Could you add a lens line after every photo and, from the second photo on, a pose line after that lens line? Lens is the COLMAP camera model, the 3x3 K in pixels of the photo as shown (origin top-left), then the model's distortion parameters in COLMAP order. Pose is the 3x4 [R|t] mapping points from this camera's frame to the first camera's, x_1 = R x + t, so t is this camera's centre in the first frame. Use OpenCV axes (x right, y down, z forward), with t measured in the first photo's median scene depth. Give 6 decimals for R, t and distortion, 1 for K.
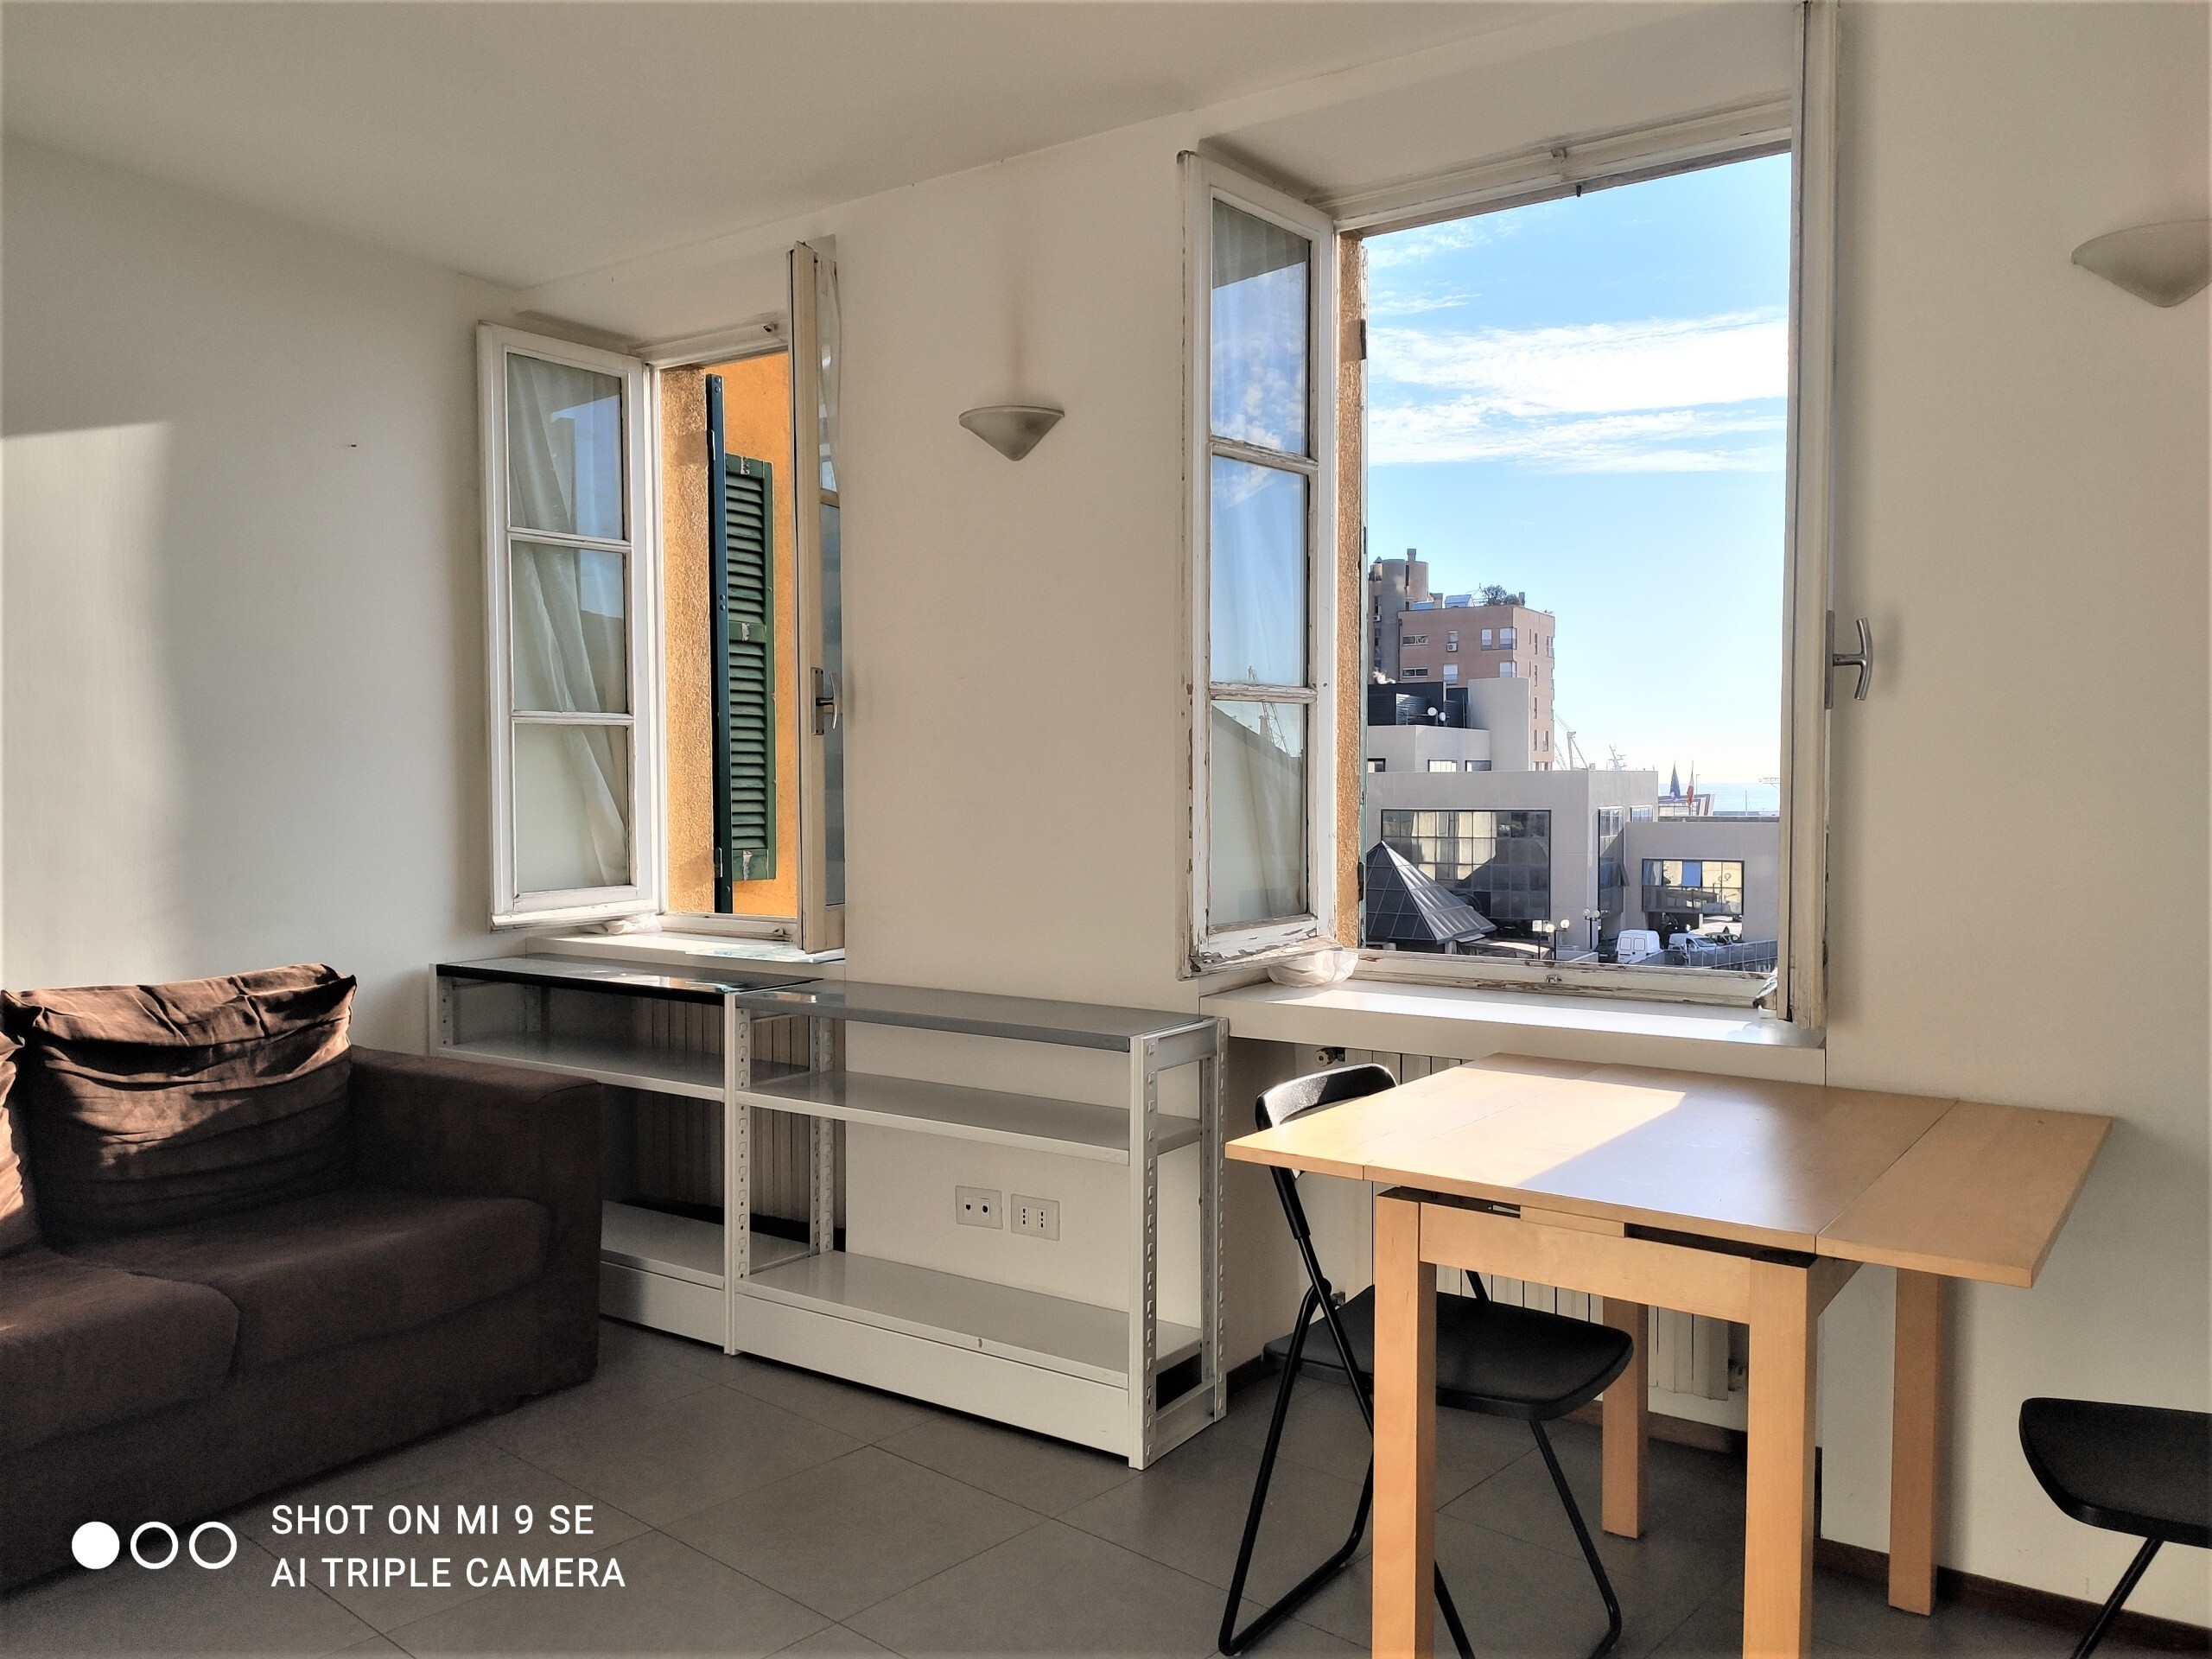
lens RADIAL K [[1693.5, 0, 1106.0], [0, 1693.5, 829.5], [0, 0, 1]] dist [0.072099, 0.000111]
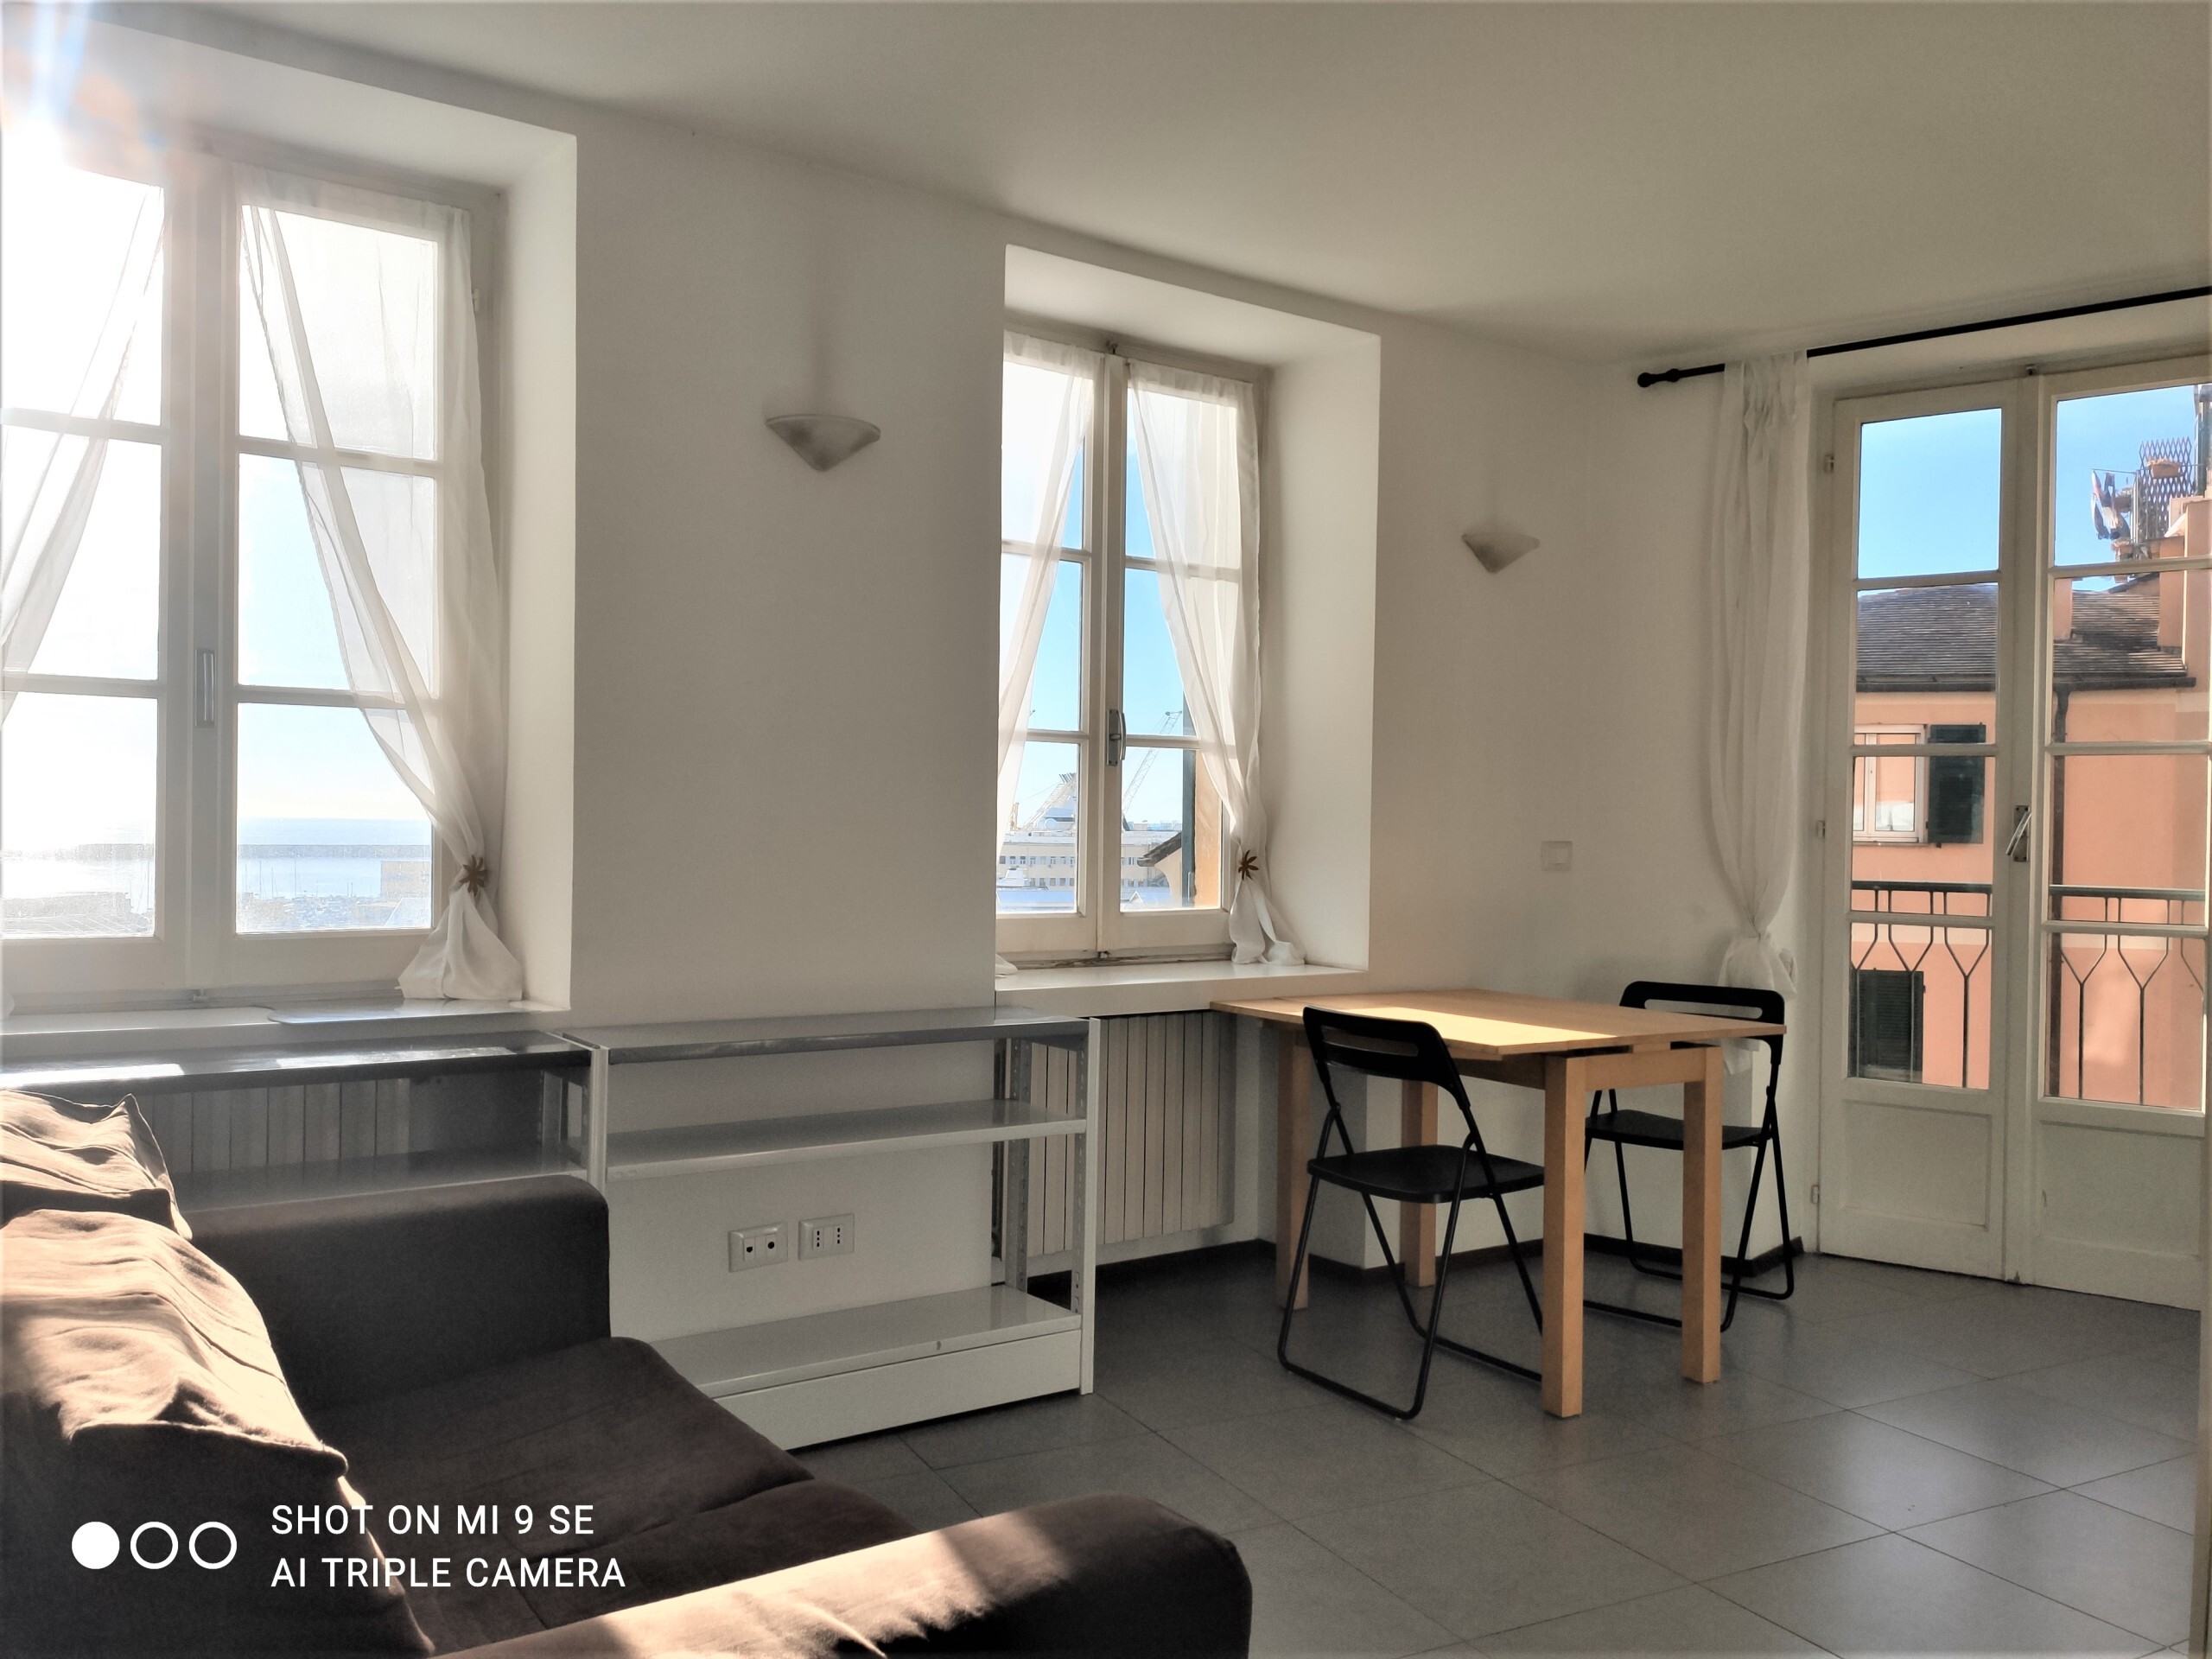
lens RADIAL K [[1695.0, 0, 1106.0], [0, 1695.0, 829.5], [0, 0, 1]] dist [-0.008415, -0.008857]
pose [[0.348893, 0.002110, 0.937160, -0.912242], [0.010371, 0.999928, -0.006112, -0.001010], [-0.937105, 0.011852, 0.348846, 0.503839]]
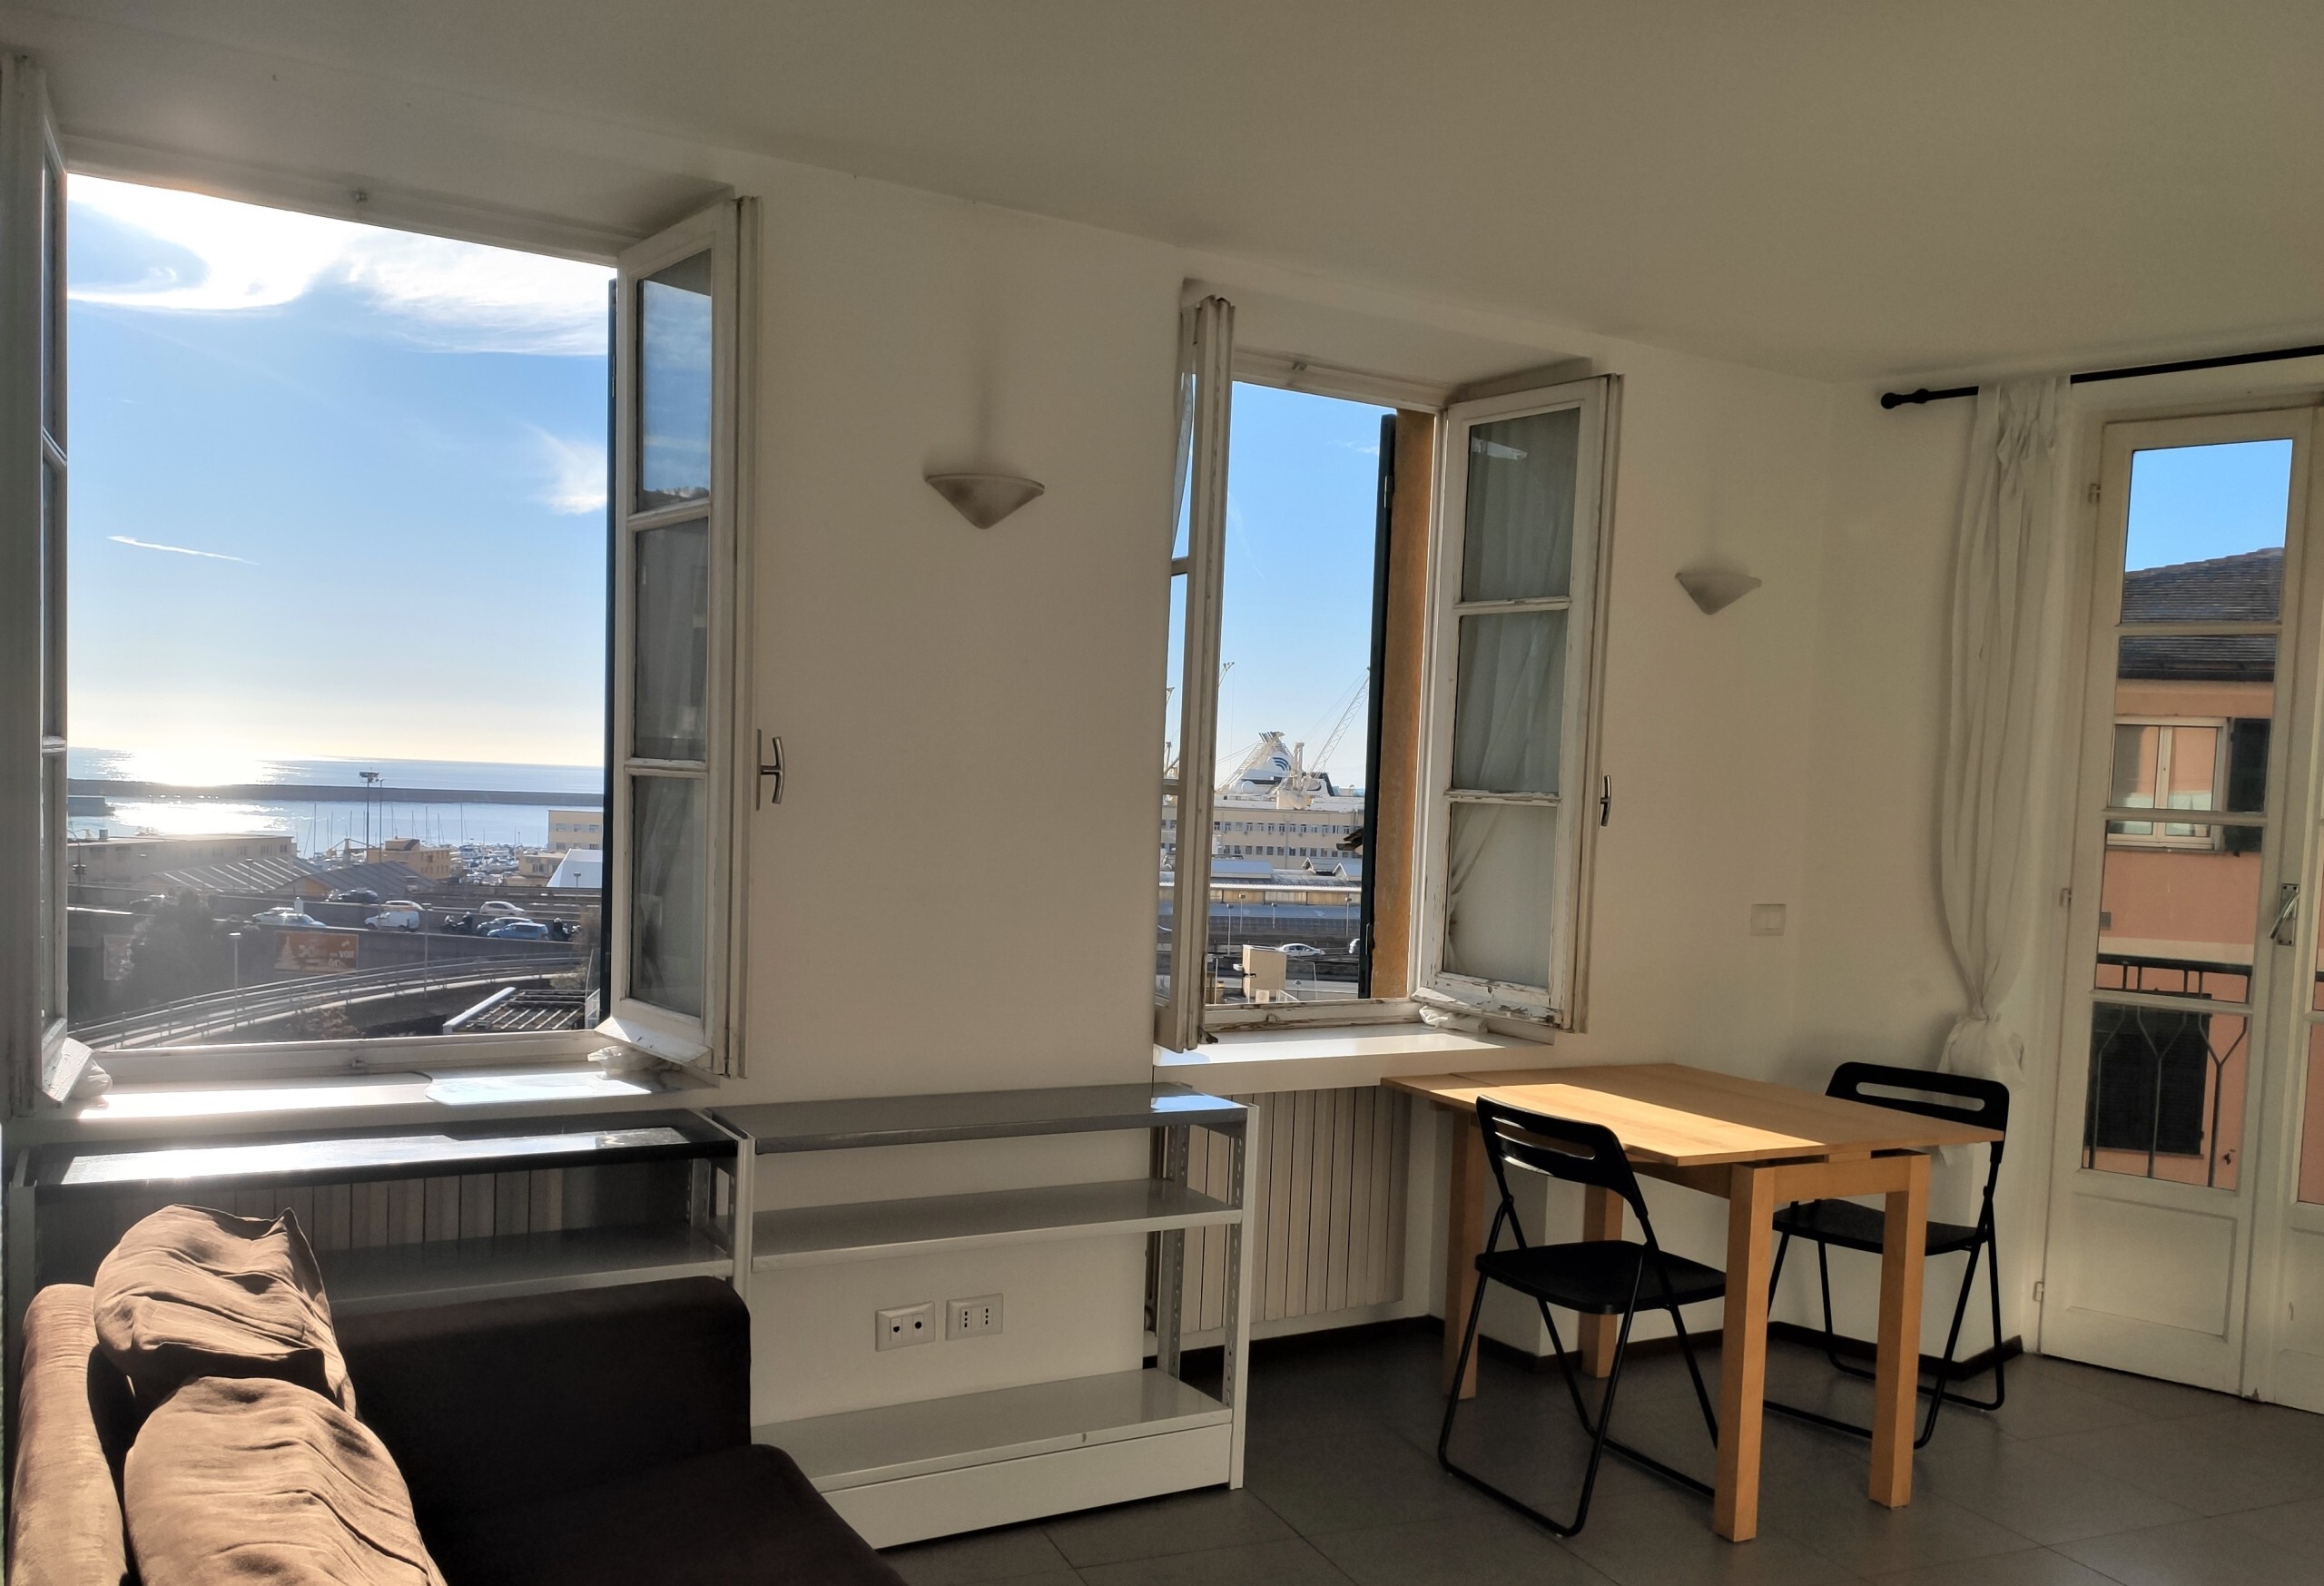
lens RADIAL K [[1823.4, 0, 1154.5], [0, 1823.4, 892.1], [0, 0, 1]] dist [0.008670, -0.047576]
pose [[0.427071, -0.041983, 0.903243, -0.931115], [-0.012610, 0.998548, 0.052374, -0.069688], [-0.904130, -0.033757, 0.425921, 0.474923]]
